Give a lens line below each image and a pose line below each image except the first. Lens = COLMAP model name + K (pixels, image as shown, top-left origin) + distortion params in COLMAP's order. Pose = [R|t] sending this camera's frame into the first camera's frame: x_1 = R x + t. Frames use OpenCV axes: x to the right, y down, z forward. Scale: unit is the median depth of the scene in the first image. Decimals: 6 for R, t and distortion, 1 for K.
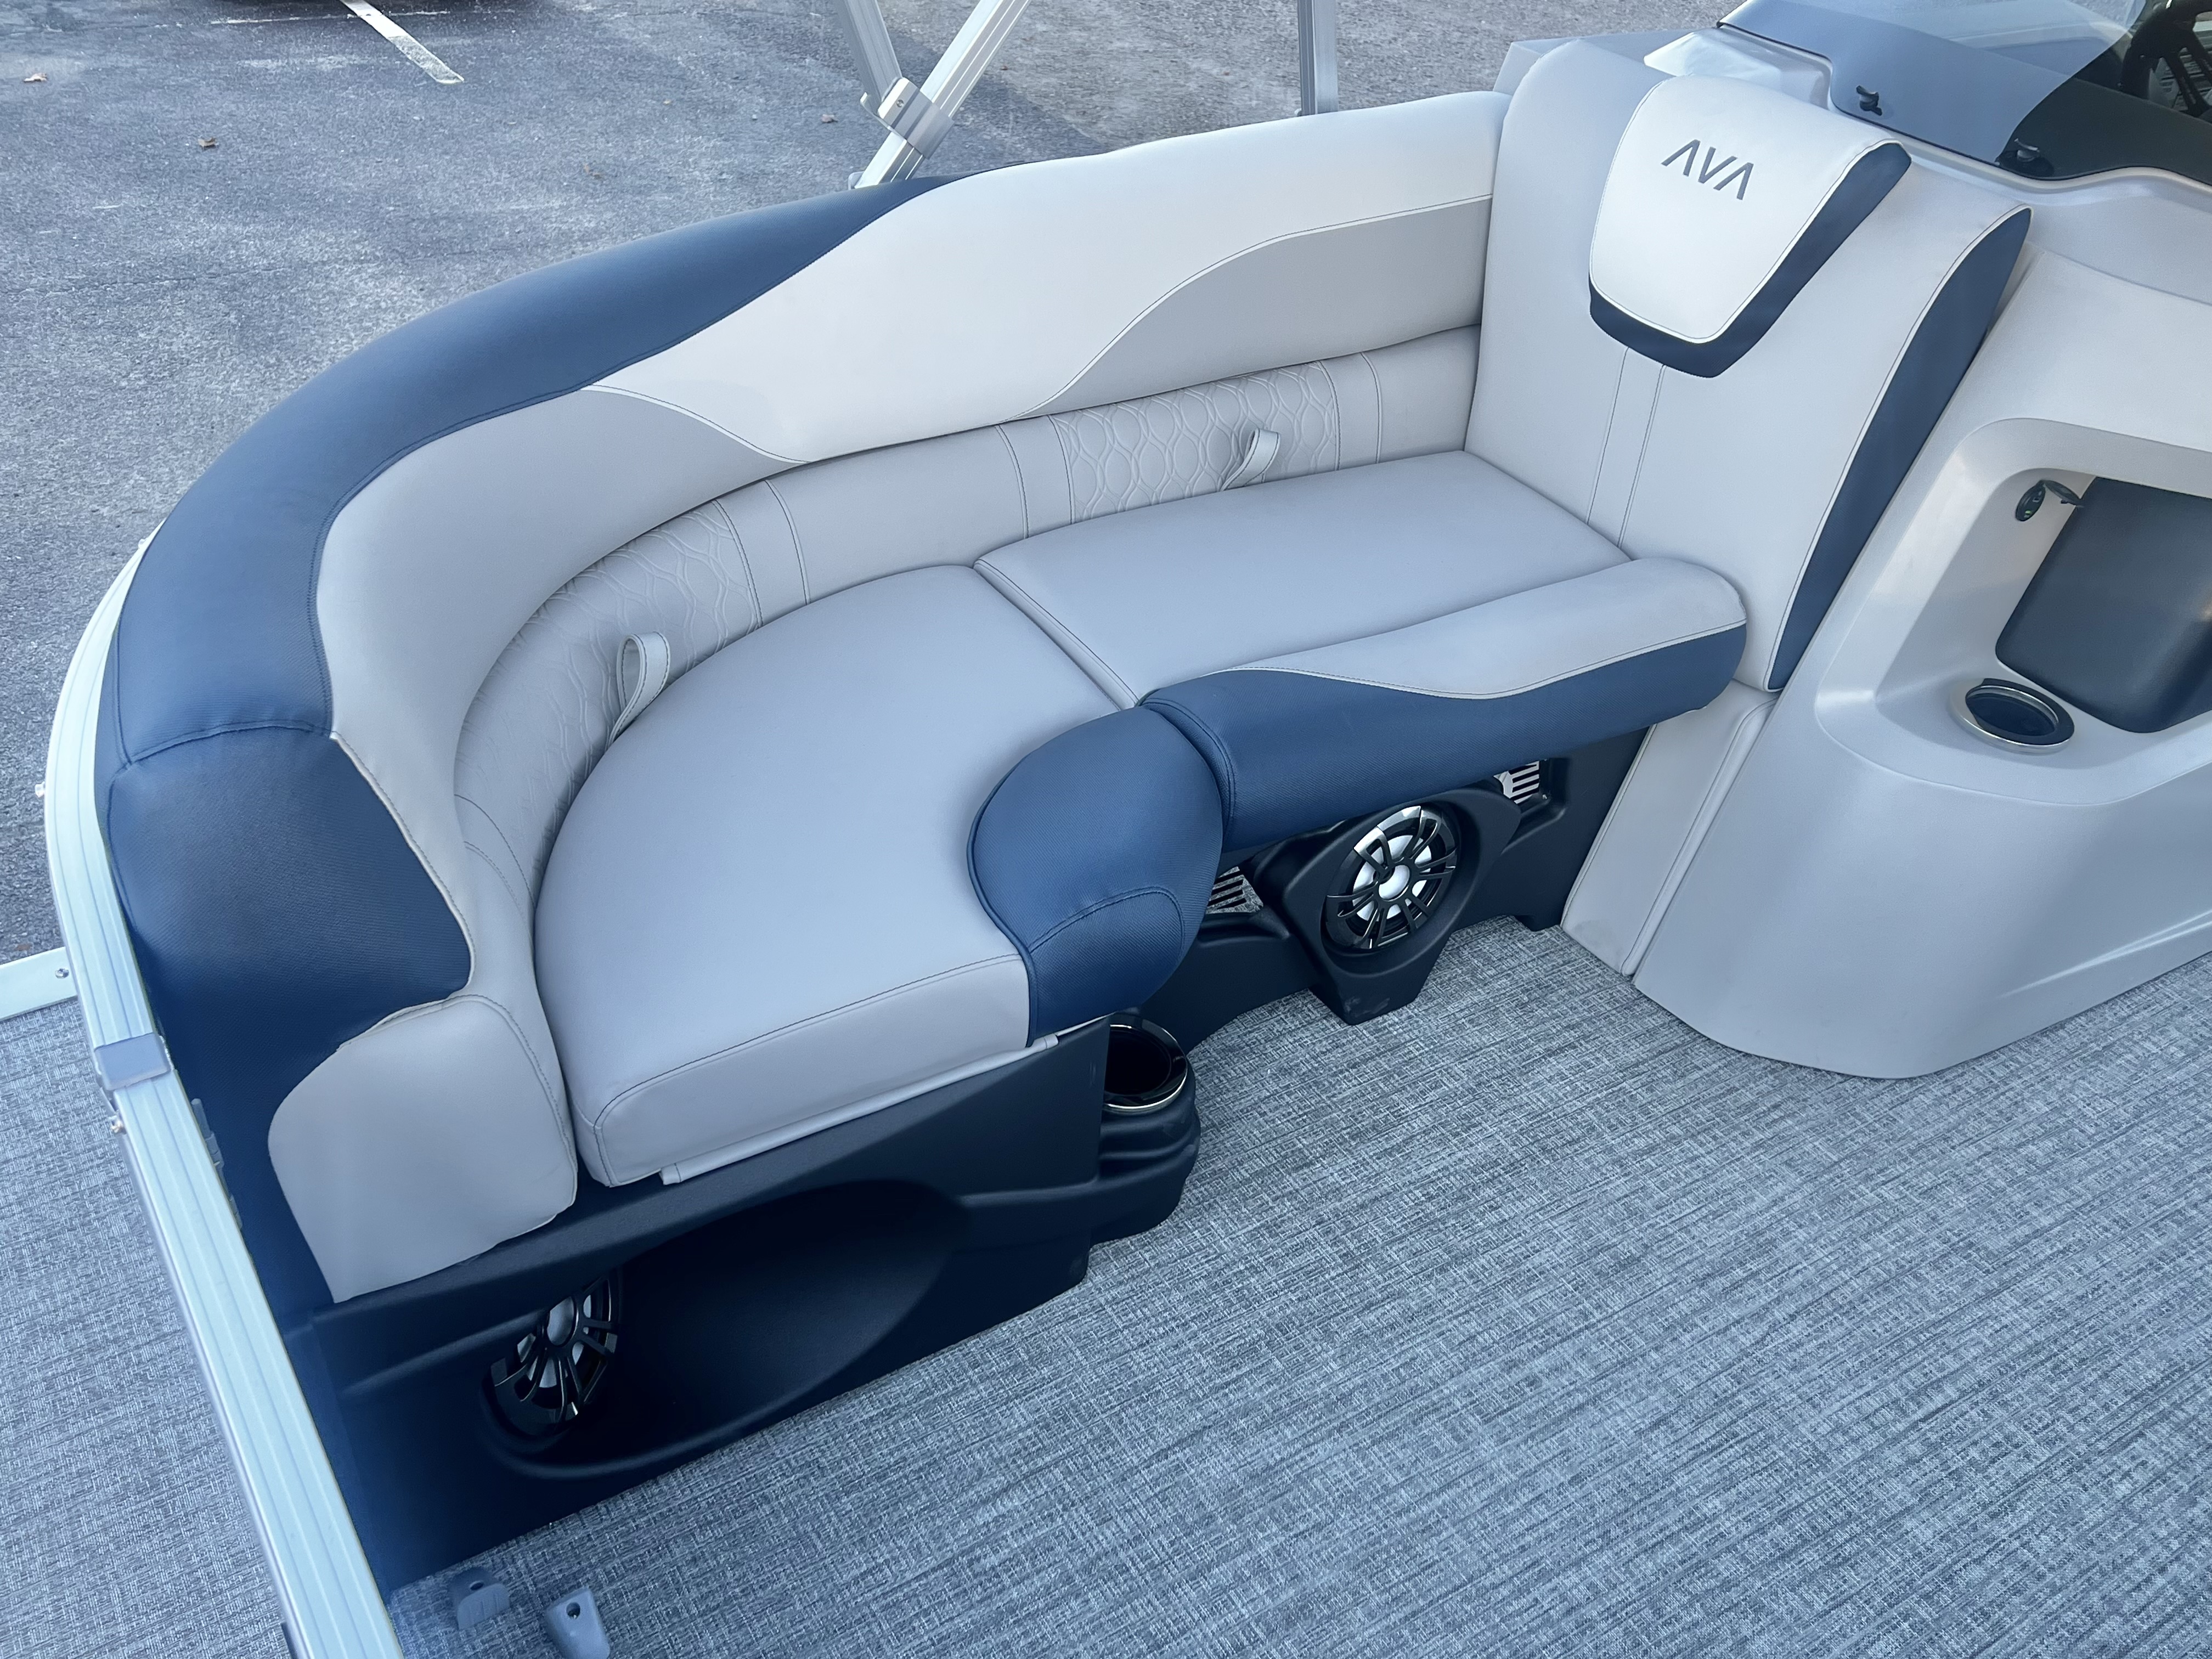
lens RADIAL K [[1983.0, 0, 1115.0], [0, 1983.0, 807.3], [0, 0, 1]] dist [0.042332, -0.029516]
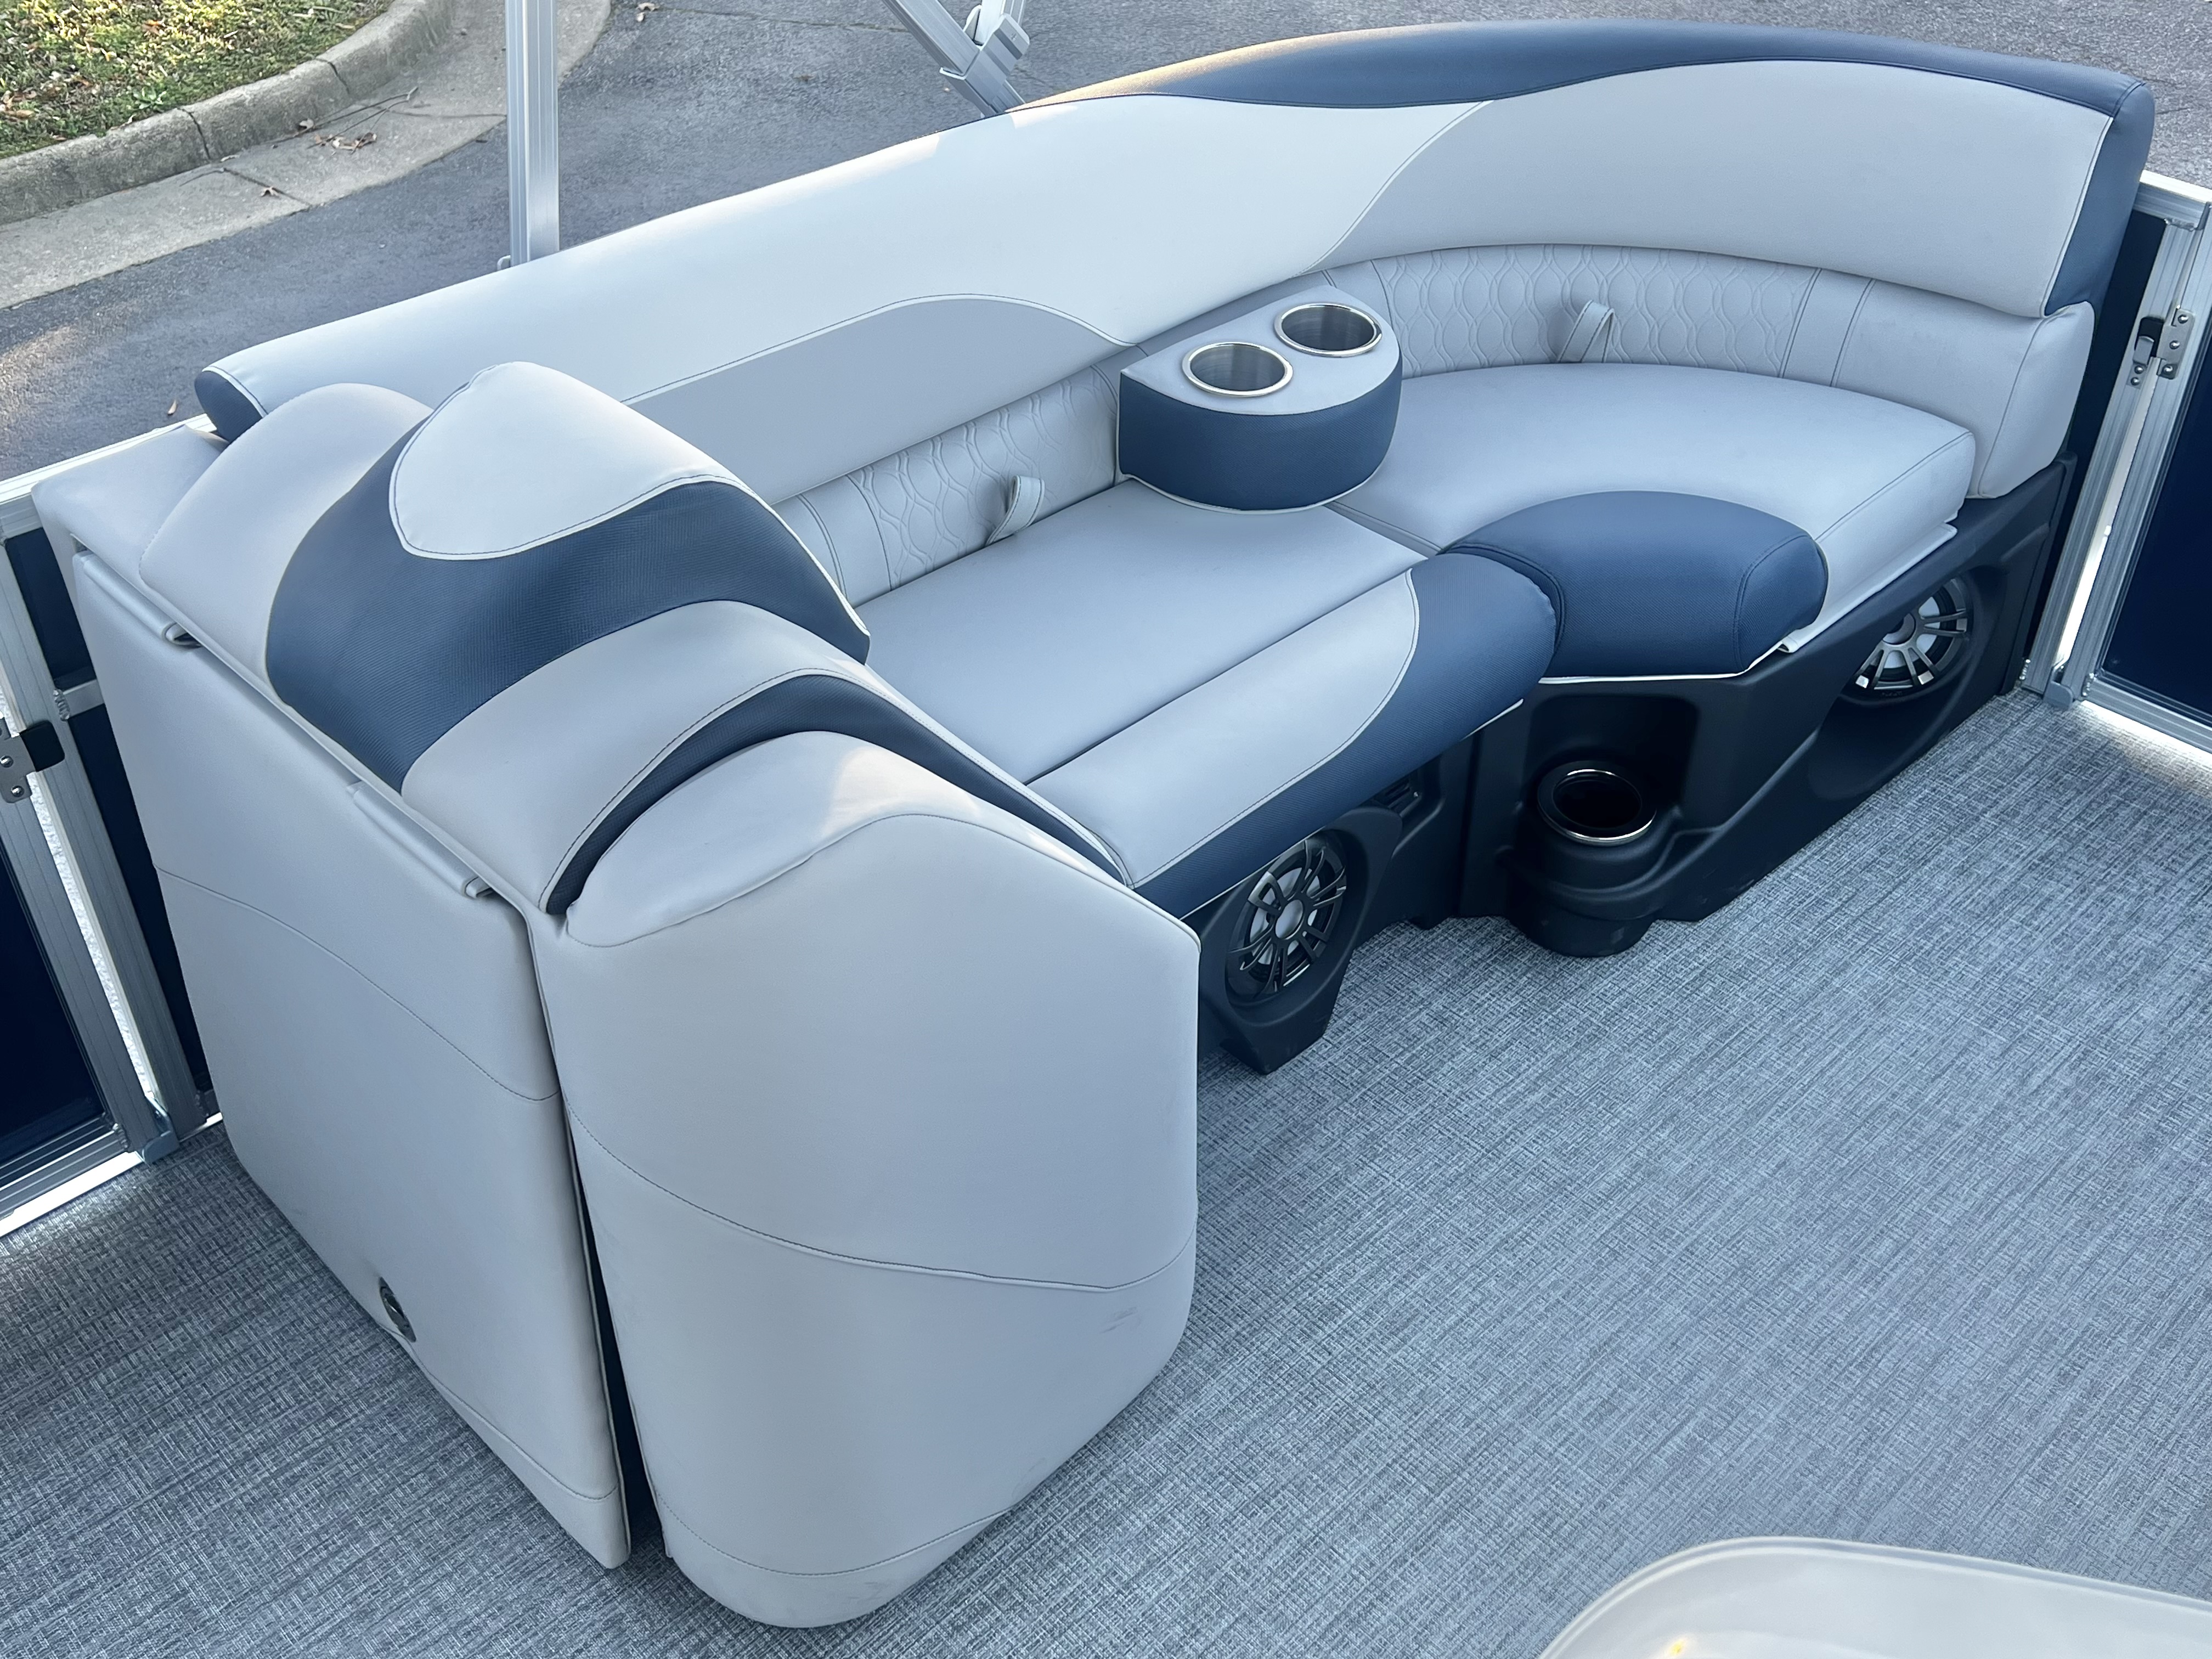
lens RADIAL K [[2182.3, 0, 1120.8], [0, 2182.3, 813.5], [0, 0, 1]] dist [0.034047, 0.000000]
pose [[-0.976024, 0.075661, -0.204089, 0.809465], [-0.172476, 0.303123, 0.937213, -0.682880], [0.132775, 0.949943, -0.282806, 0.922825]]
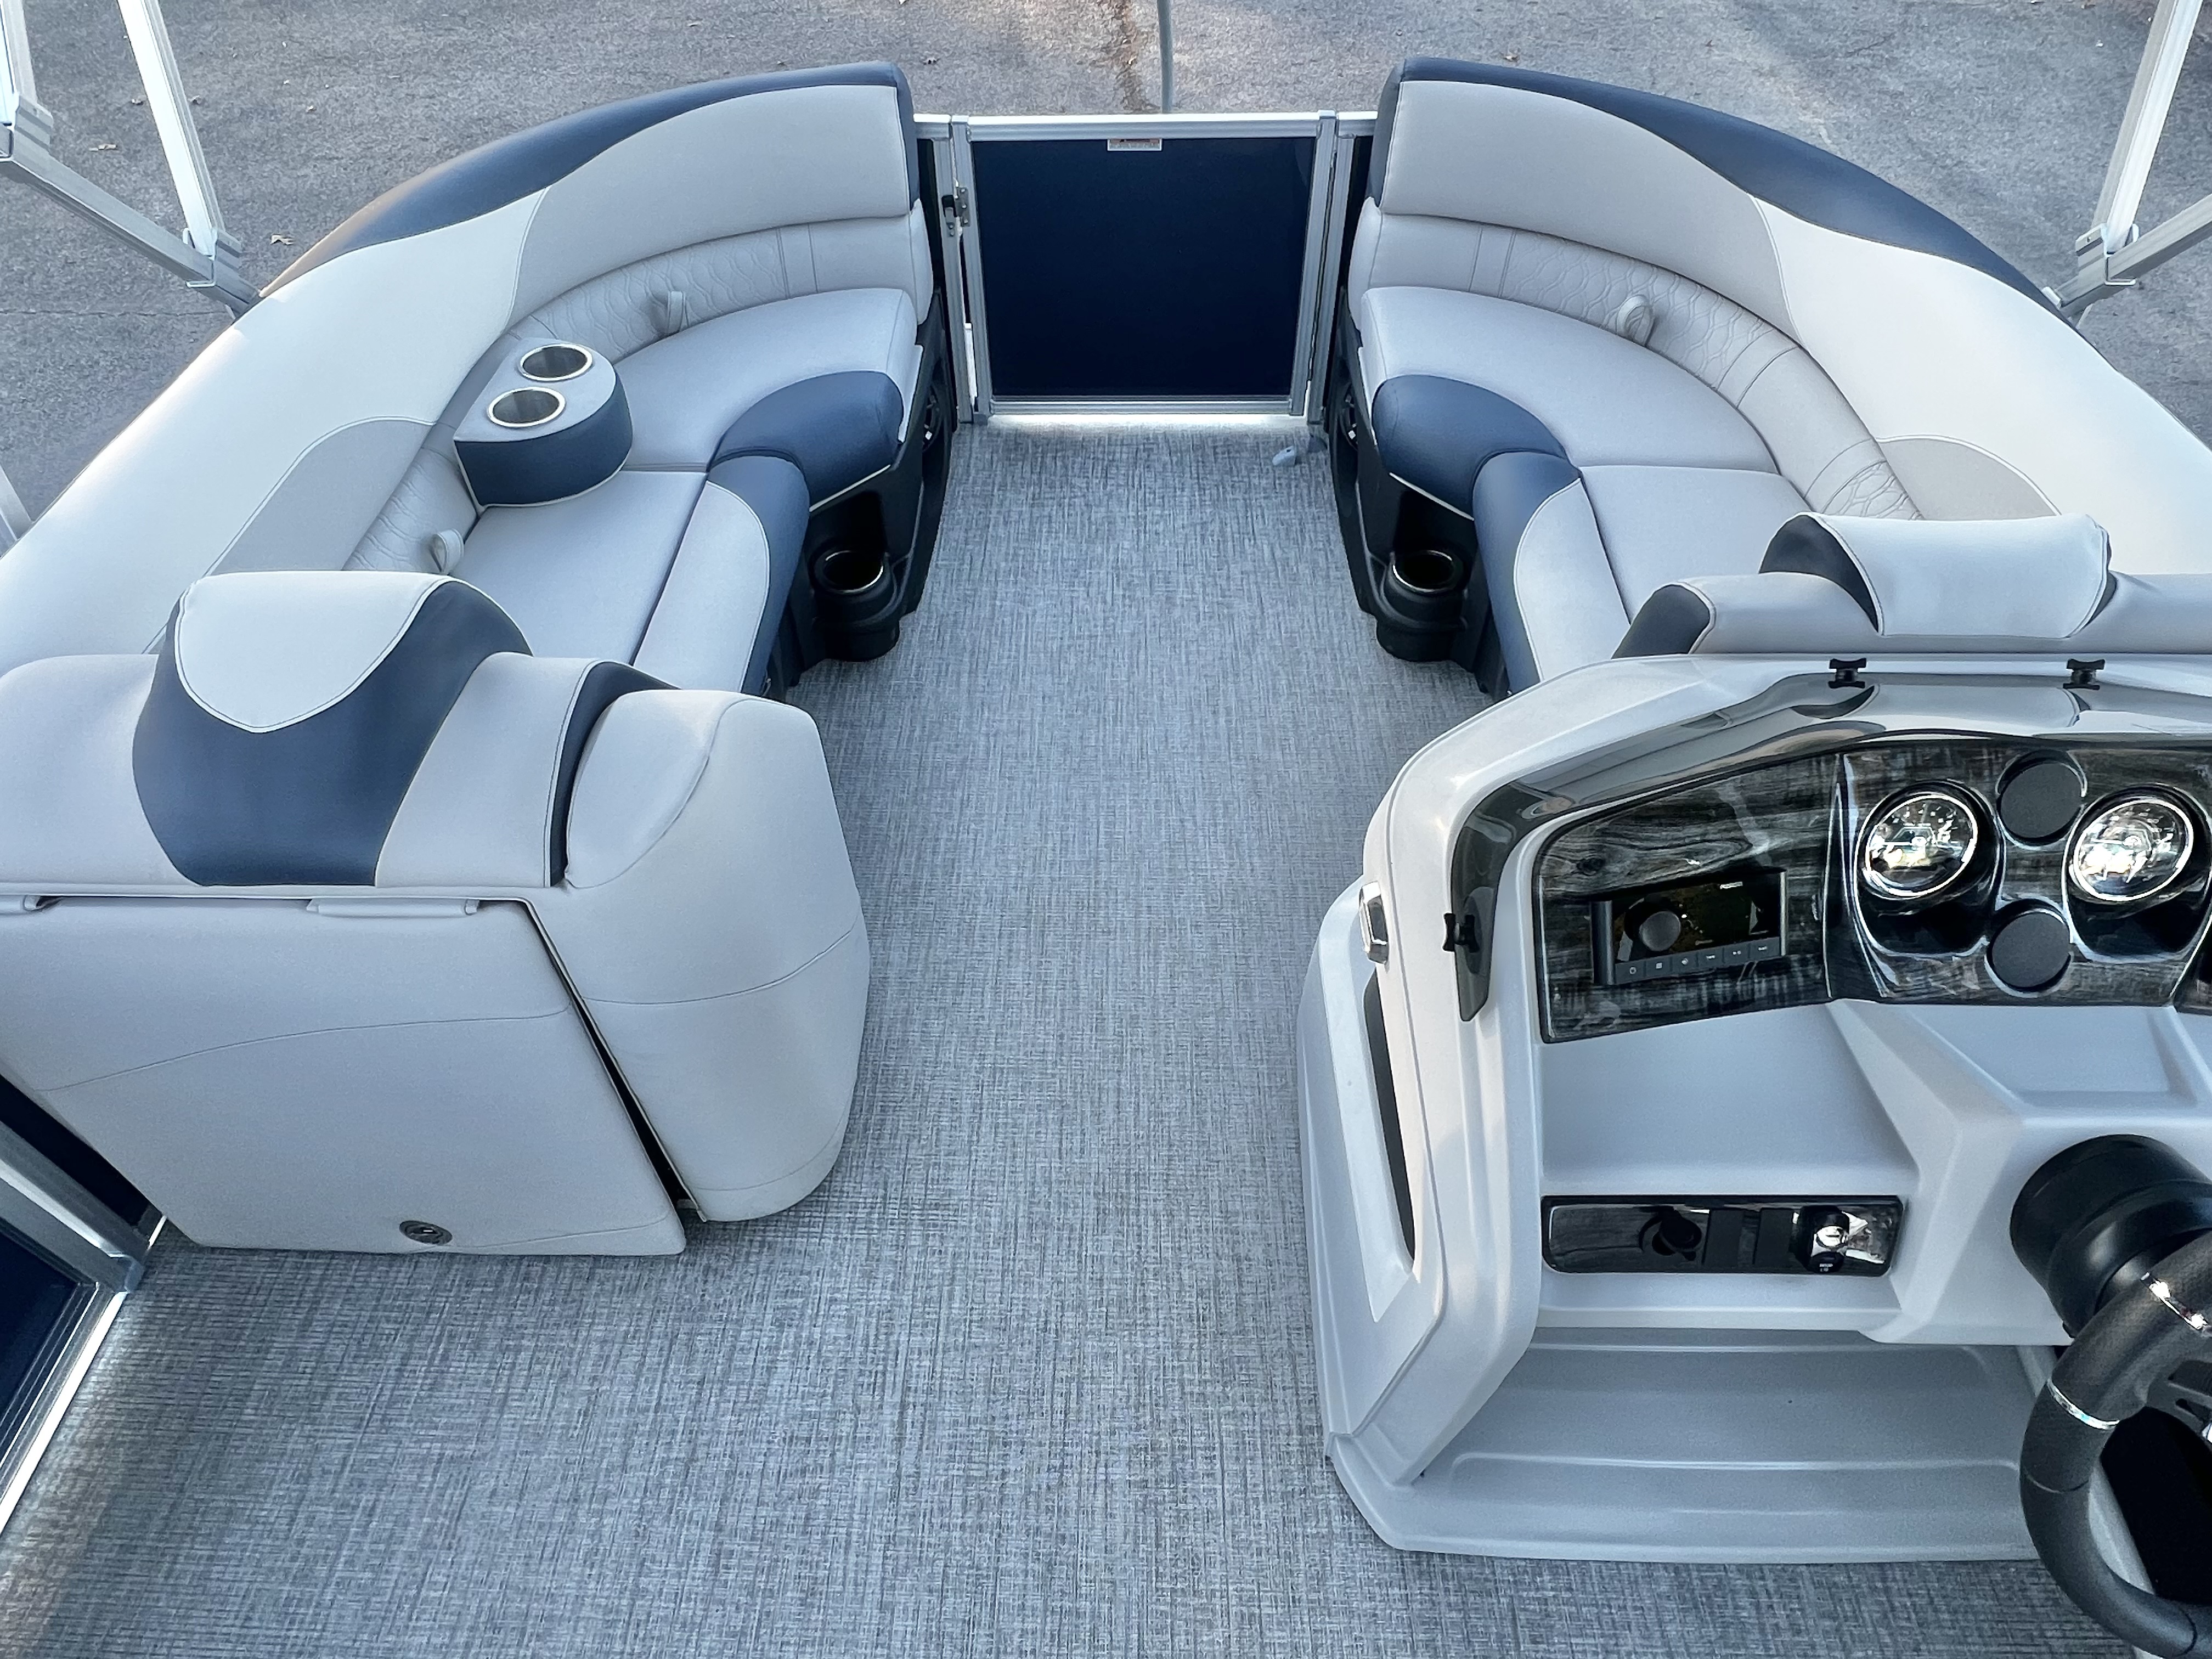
lens RADIAL K [[1309.6, 0, 1096.6], [0, 1309.6, 834.4], [0, 0, 1]] dist [-0.001689, -0.002303]
pose [[-0.552919, 0.583728, -0.594594, 1.062886], [-0.501805, 0.336399, 0.796886, -0.621348], [0.665186, 0.738984, 0.106916, 0.818947]]
